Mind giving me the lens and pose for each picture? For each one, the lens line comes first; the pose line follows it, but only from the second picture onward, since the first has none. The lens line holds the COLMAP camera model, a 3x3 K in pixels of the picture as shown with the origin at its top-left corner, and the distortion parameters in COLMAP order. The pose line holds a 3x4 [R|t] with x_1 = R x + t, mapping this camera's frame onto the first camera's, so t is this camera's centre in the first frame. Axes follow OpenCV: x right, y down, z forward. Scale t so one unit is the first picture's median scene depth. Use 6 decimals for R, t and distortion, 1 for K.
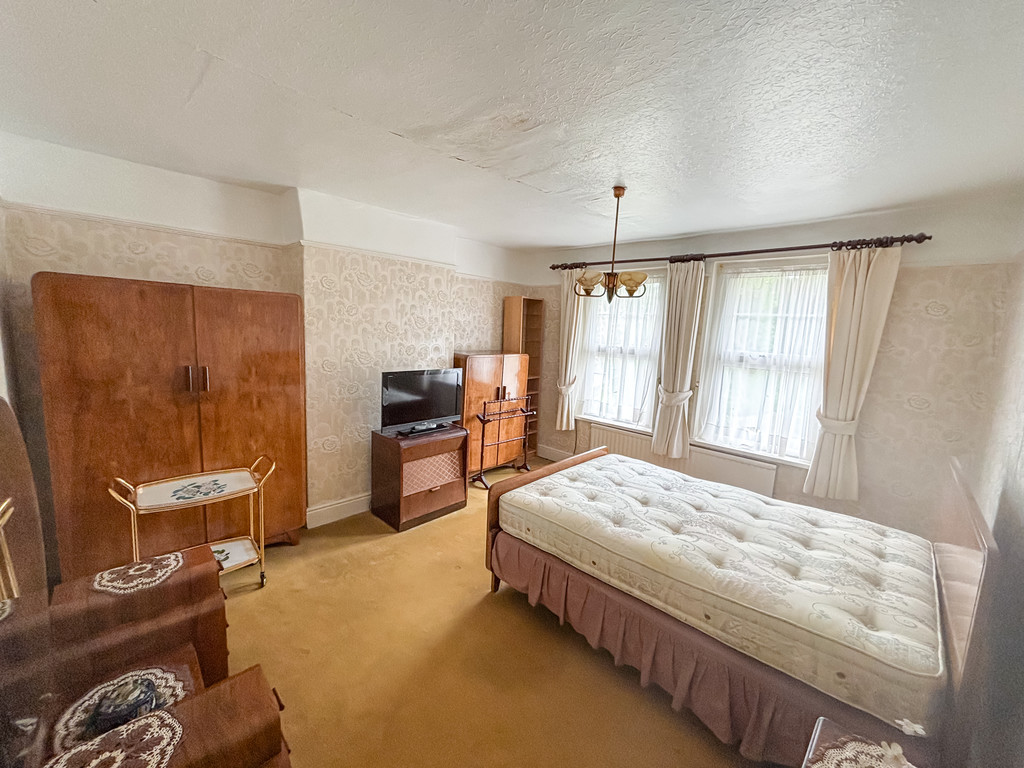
lens RADIAL K [[410.5, 0, 512.0], [0, 410.5, 384.0], [0, 0, 1]] dist [-0.007835, 0.000187]
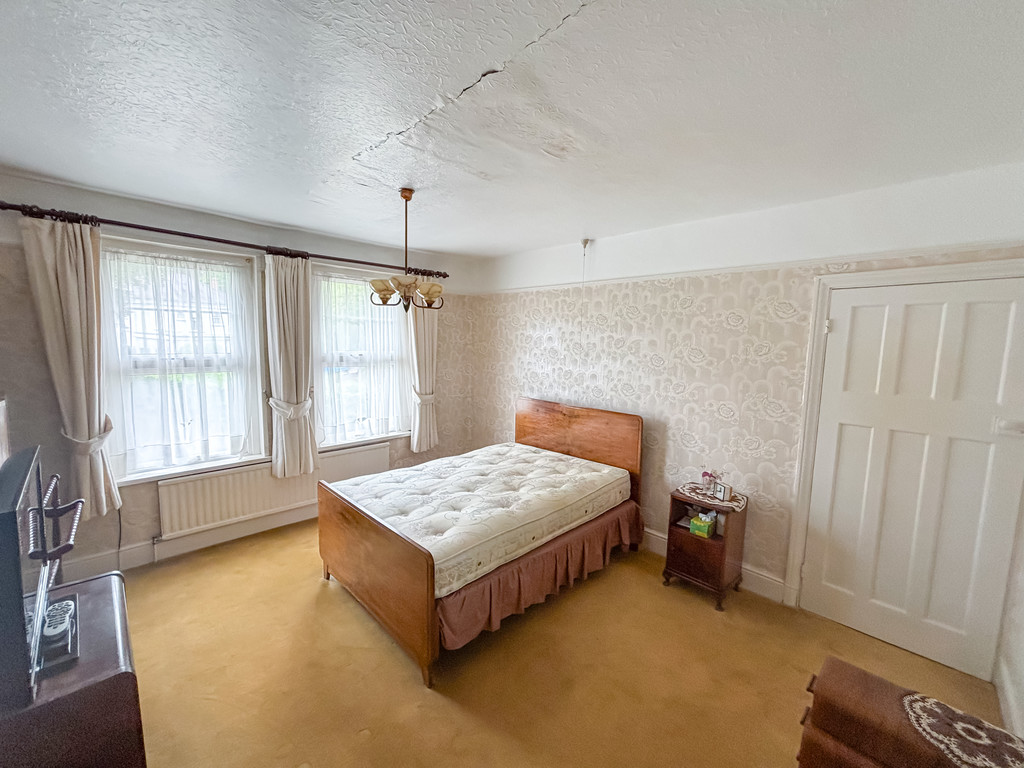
lens RADIAL K [[415.0, 0, 499.7], [0, 415.0, 382.7], [0, 0, 1]] dist [0.037212, -0.000101]
pose [[0.036220, -0.150728, 0.987912, -0.717529], [0.121810, 0.981855, 0.145338, -0.151408], [-0.991892, 0.115073, 0.053923, 0.748985]]
